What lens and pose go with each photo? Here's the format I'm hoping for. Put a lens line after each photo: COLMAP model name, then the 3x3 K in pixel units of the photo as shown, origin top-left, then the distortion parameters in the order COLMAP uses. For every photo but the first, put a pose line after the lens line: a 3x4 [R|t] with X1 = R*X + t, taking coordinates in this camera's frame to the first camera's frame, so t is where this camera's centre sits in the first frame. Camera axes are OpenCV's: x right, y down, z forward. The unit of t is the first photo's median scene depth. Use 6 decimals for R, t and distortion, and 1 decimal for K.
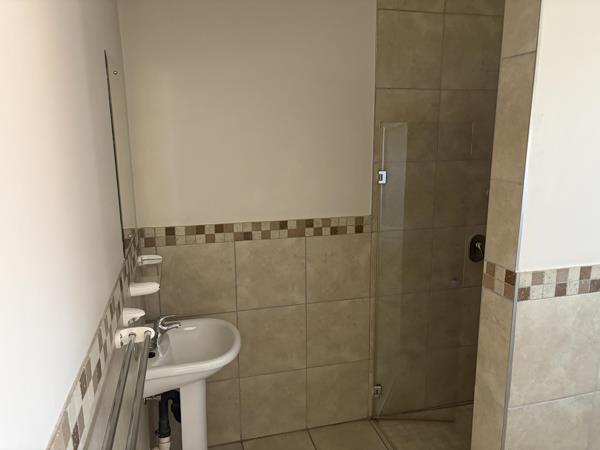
lens RADIAL K [[451.1, 0, 298.5], [0, 451.1, 227.0], [0, 0, 1]] dist [0.048752, -0.048520]
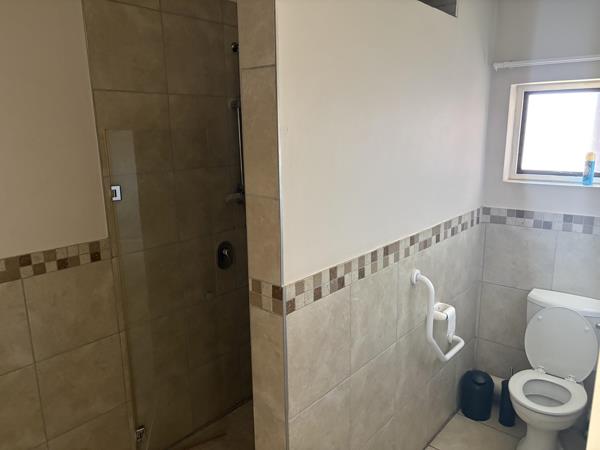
lens RADIAL K [[451.1, 0, 298.5], [0, 451.1, 227.0], [0, 0, 1]] dist [0.048752, -0.048520]
pose [[0.826469, -0.122627, 0.549466, -0.016263], [0.120782, 0.991885, 0.039691, -0.057610], [-0.549874, 0.033563, 0.834573, 0.135177]]
